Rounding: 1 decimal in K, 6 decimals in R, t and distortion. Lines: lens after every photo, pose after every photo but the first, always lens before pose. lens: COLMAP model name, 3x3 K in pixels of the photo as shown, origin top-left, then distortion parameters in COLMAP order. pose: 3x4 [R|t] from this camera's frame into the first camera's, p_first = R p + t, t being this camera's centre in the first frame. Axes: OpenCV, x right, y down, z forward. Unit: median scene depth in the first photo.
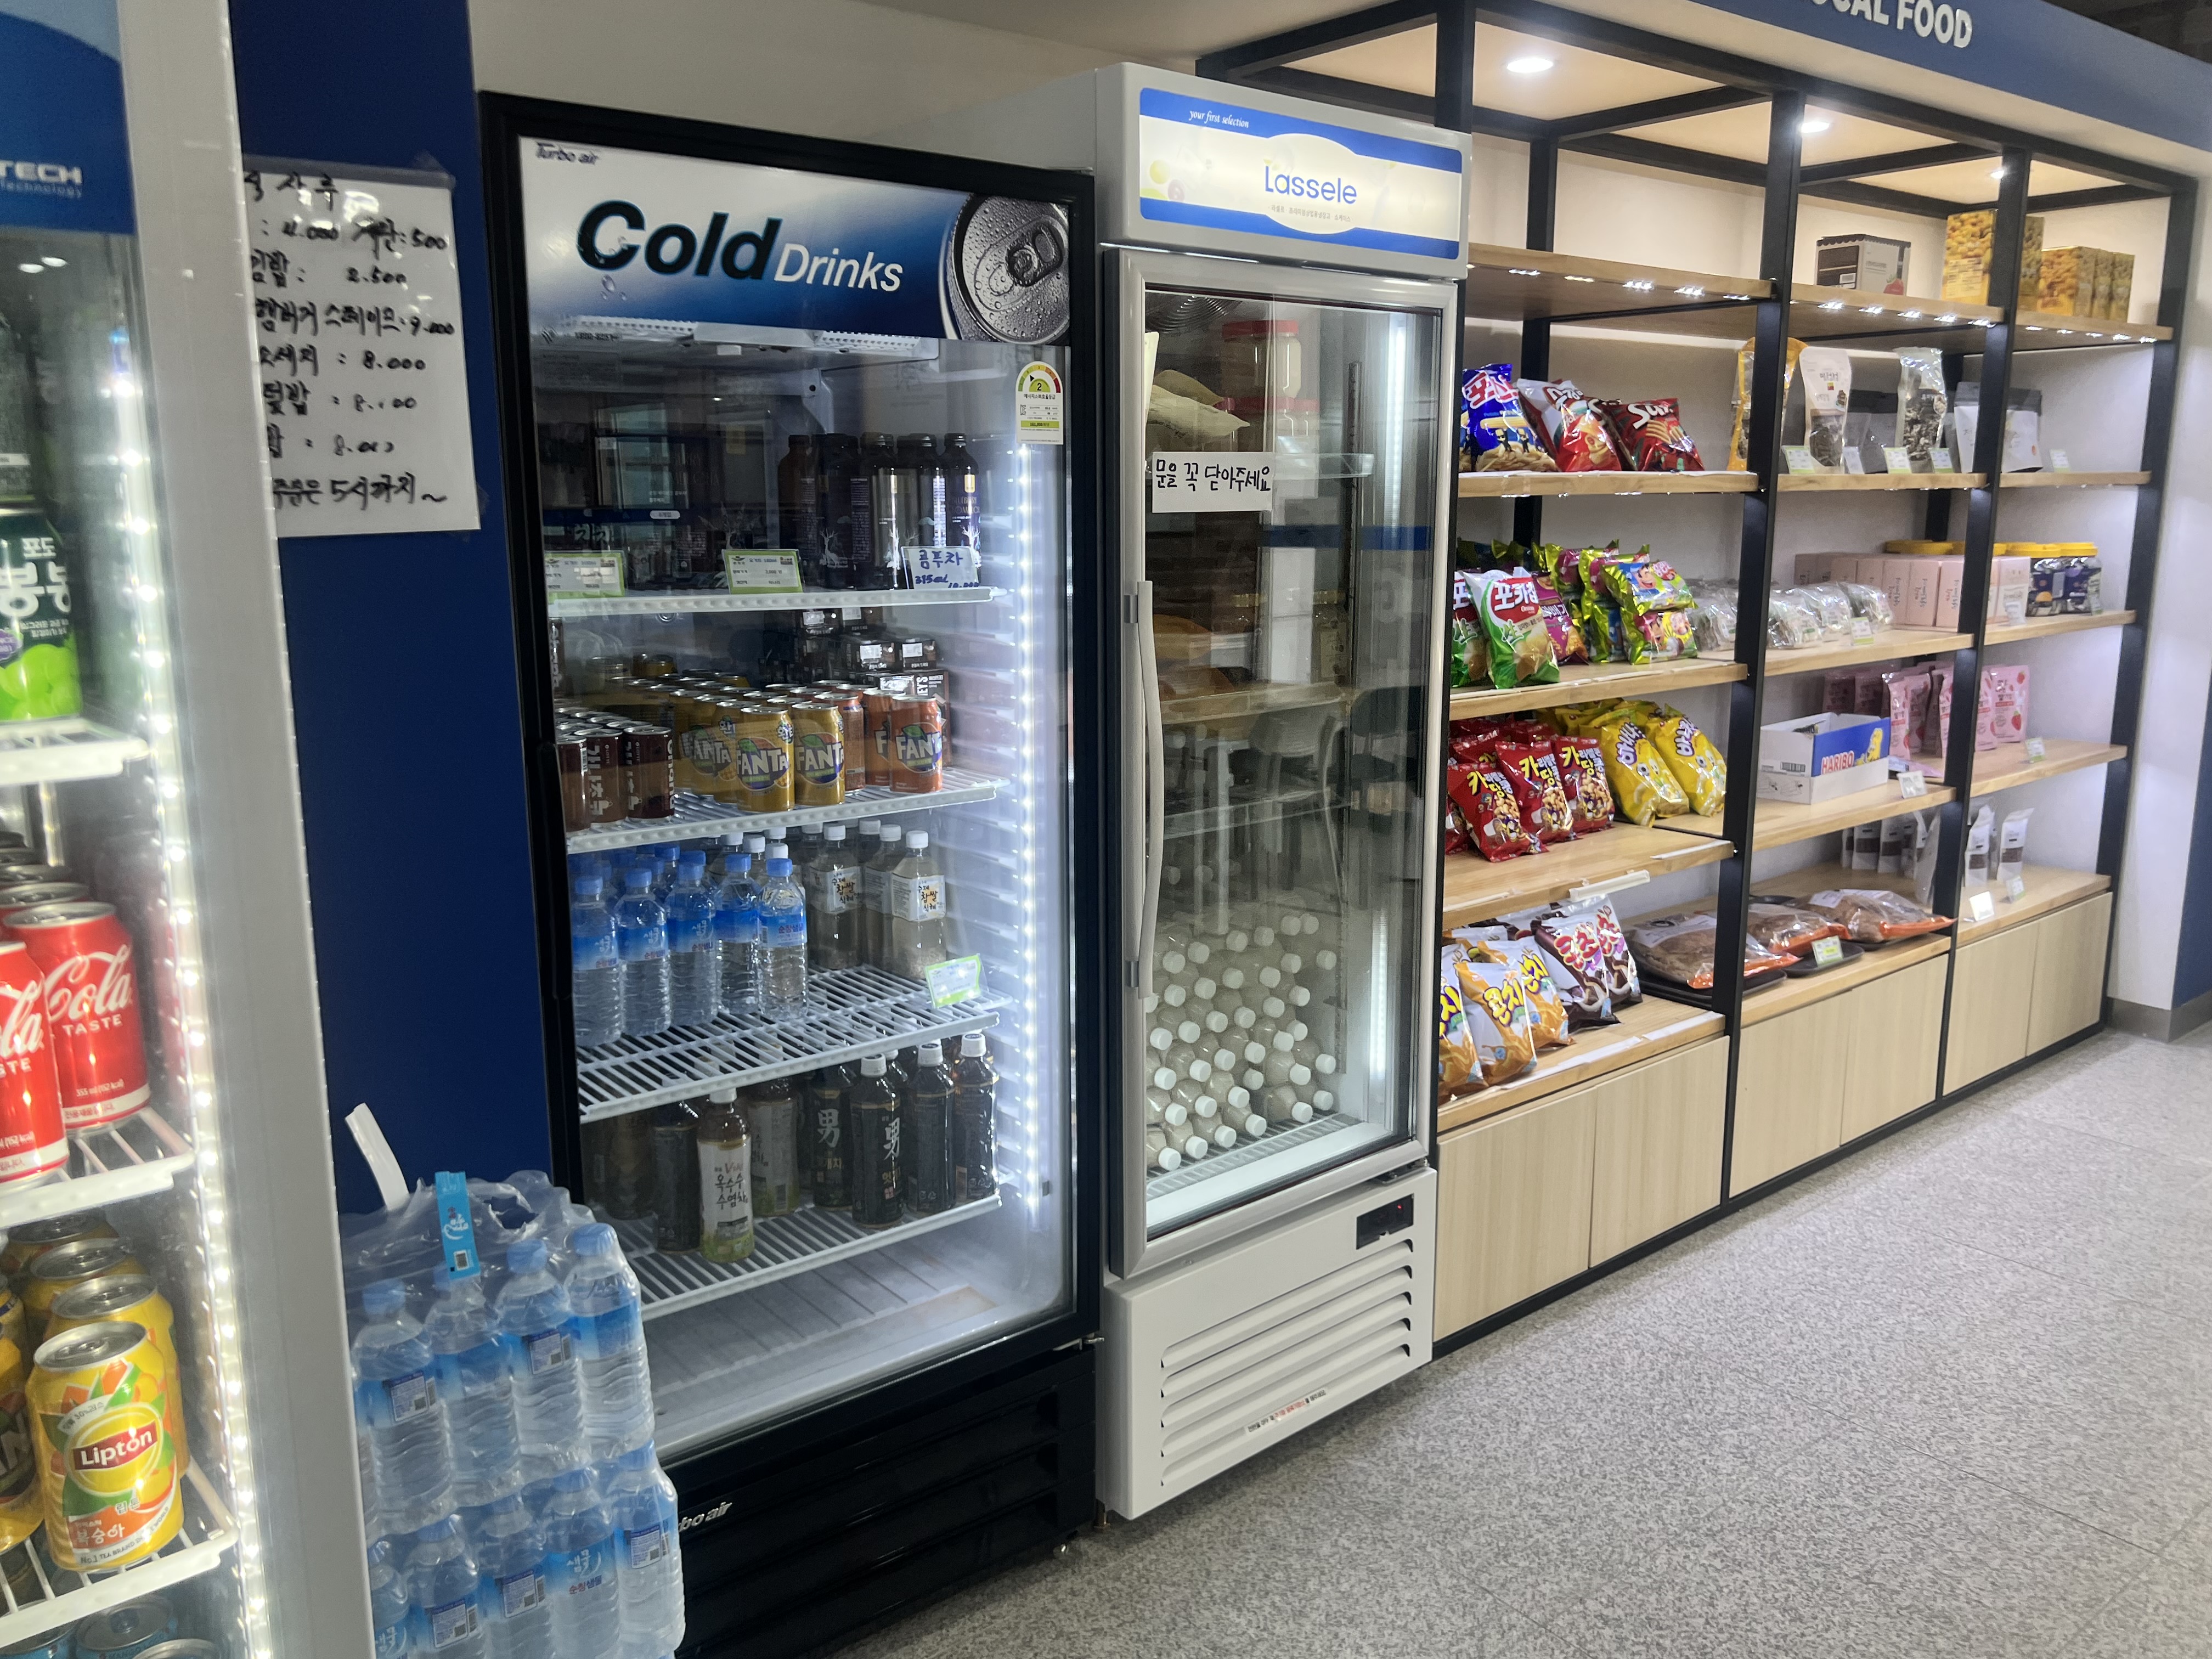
lens RADIAL K [[1701.2, 0, 1093.5], [0, 1701.2, 806.9], [0, 0, 1]] dist [0.041193, -0.051773]
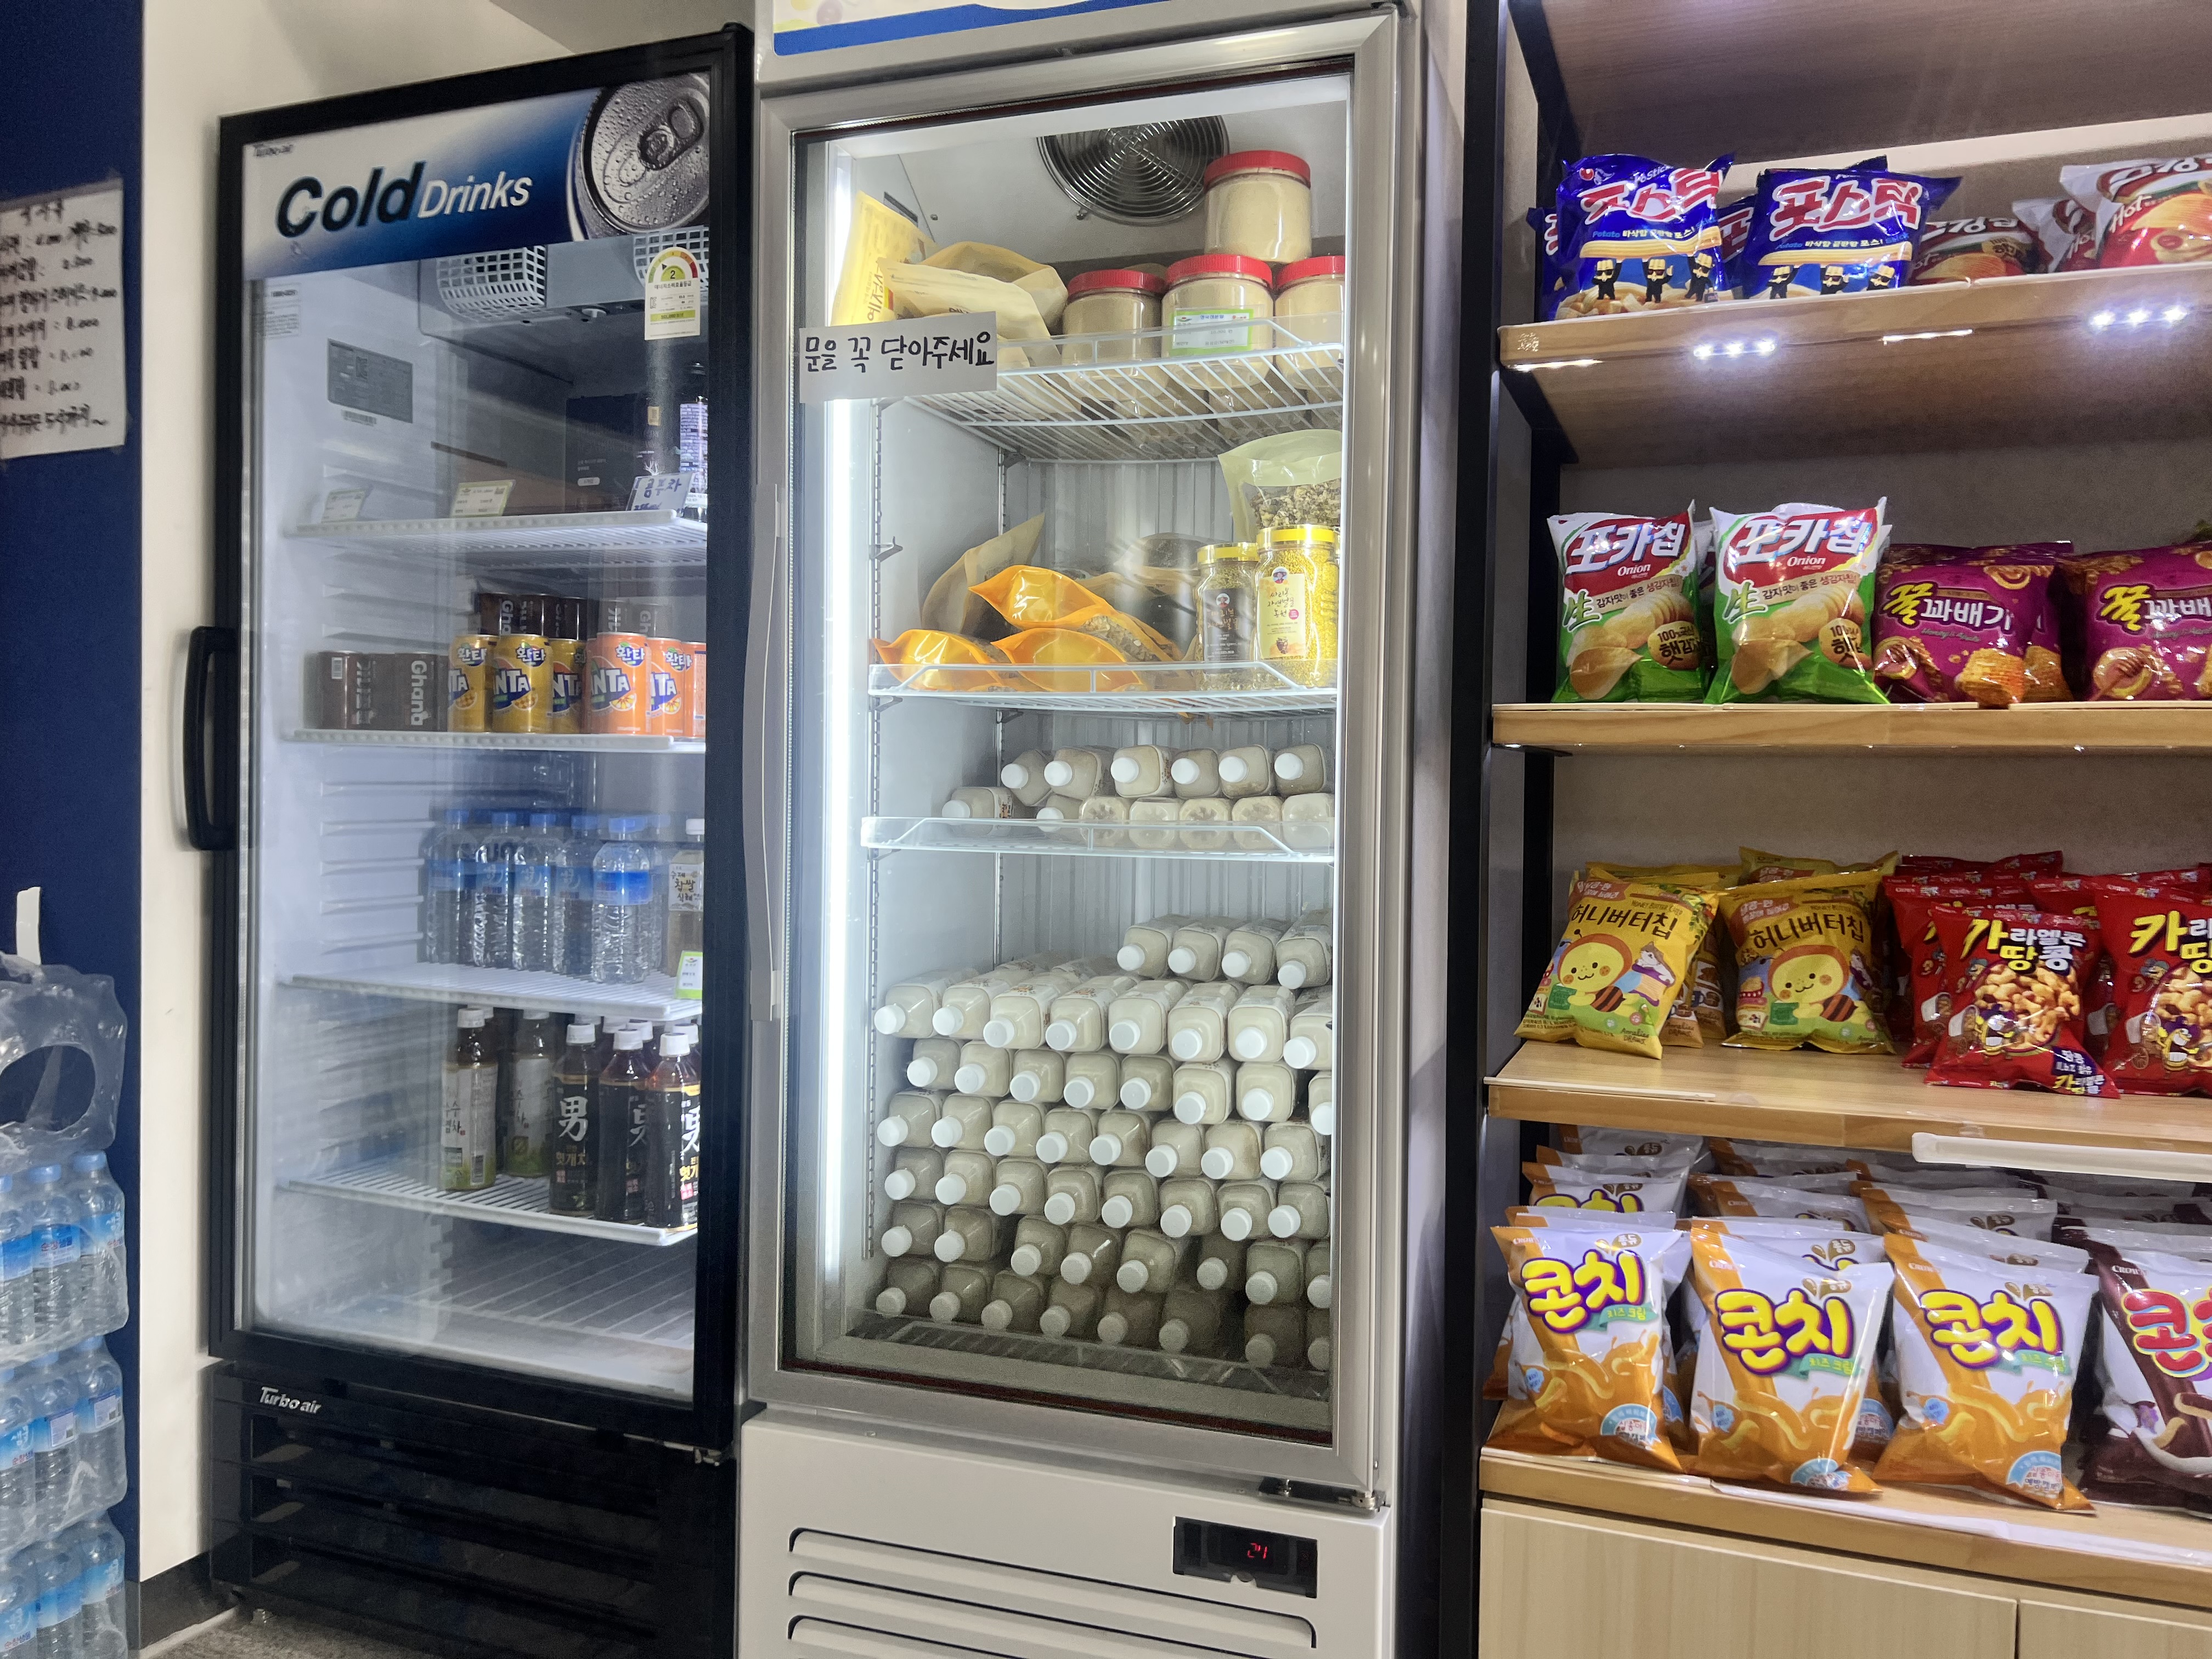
lens RADIAL K [[1663.9, 0, 1109.9], [0, 1663.9, 805.7], [0, 0, 1]] dist [0.038236, -0.043102]
pose [[0.501019, 0.025853, -0.865050, 0.845132], [-0.177336, 0.981411, -0.073379, 0.048307], [0.847073, 0.190169, 0.496290, 0.814480]]
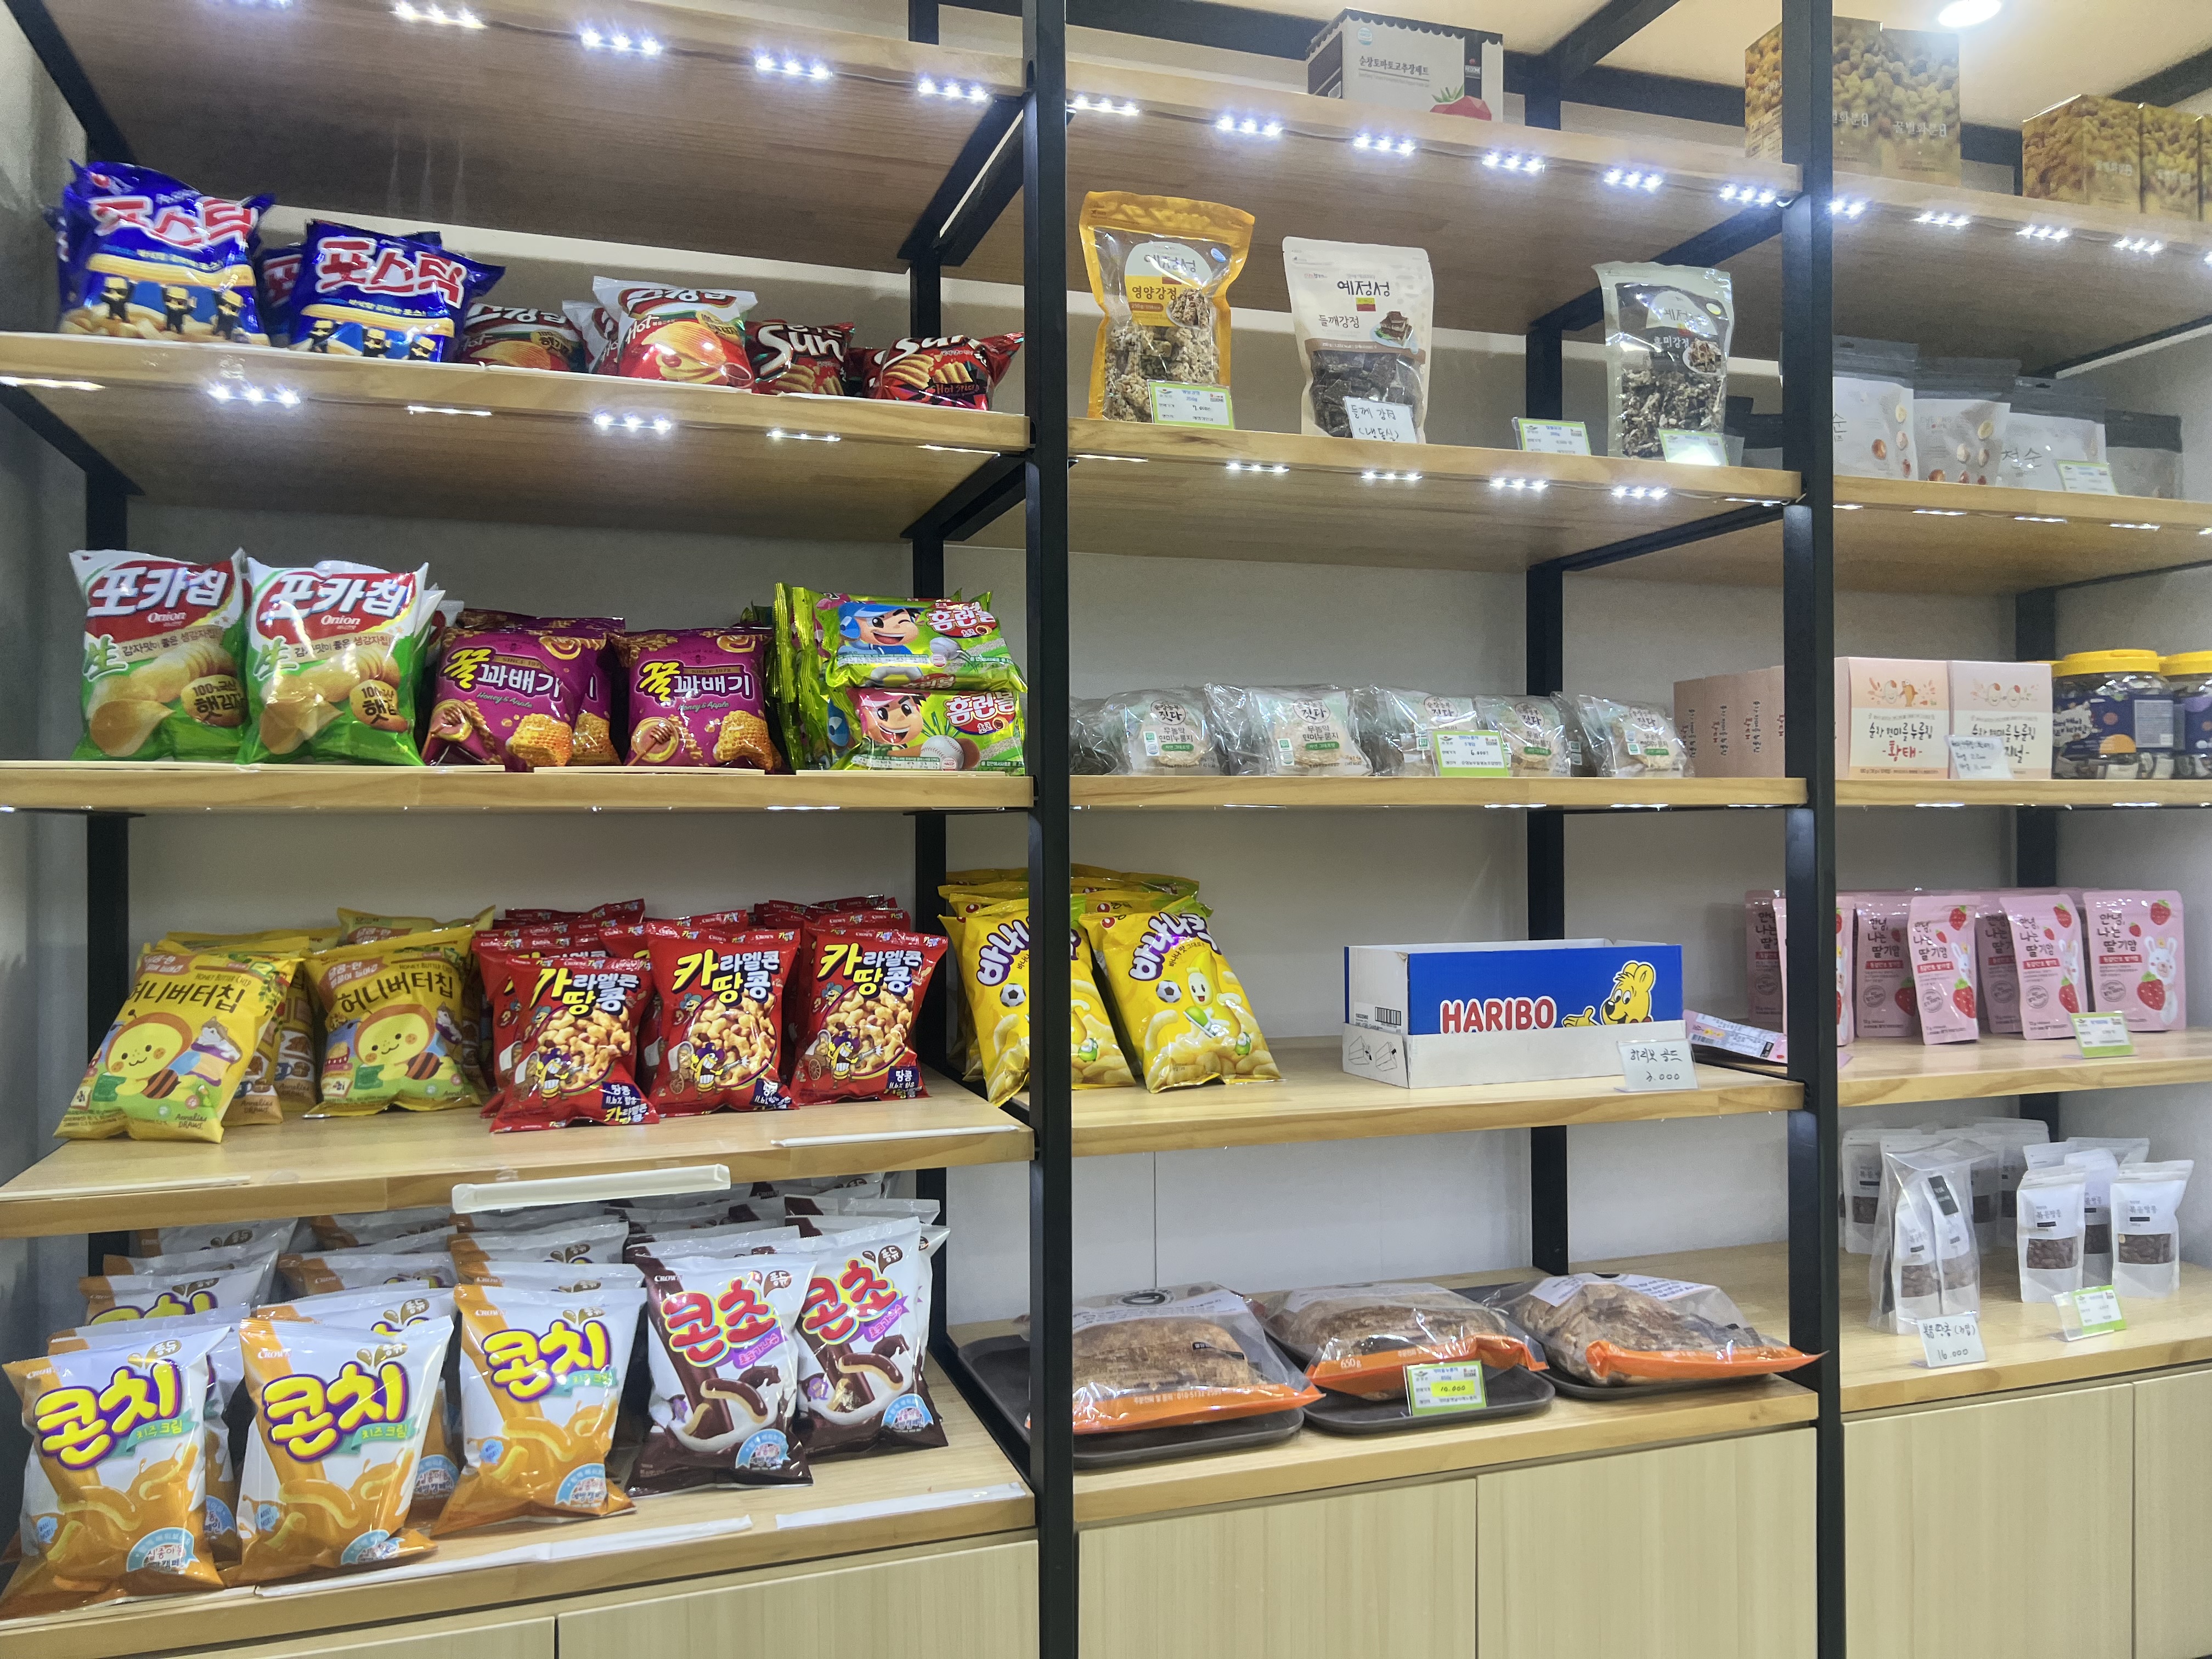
lens RADIAL K [[1658.8, 0, 1107.3], [0, 1658.8, 810.8], [0, 0, 1]] dist [0.049095, -0.057483]
pose [[0.936539, -0.003292, -0.350547, 0.923601], [-0.065961, 0.980441, -0.185430, 0.028533], [0.344301, 0.196785, 0.918005, 0.881332]]
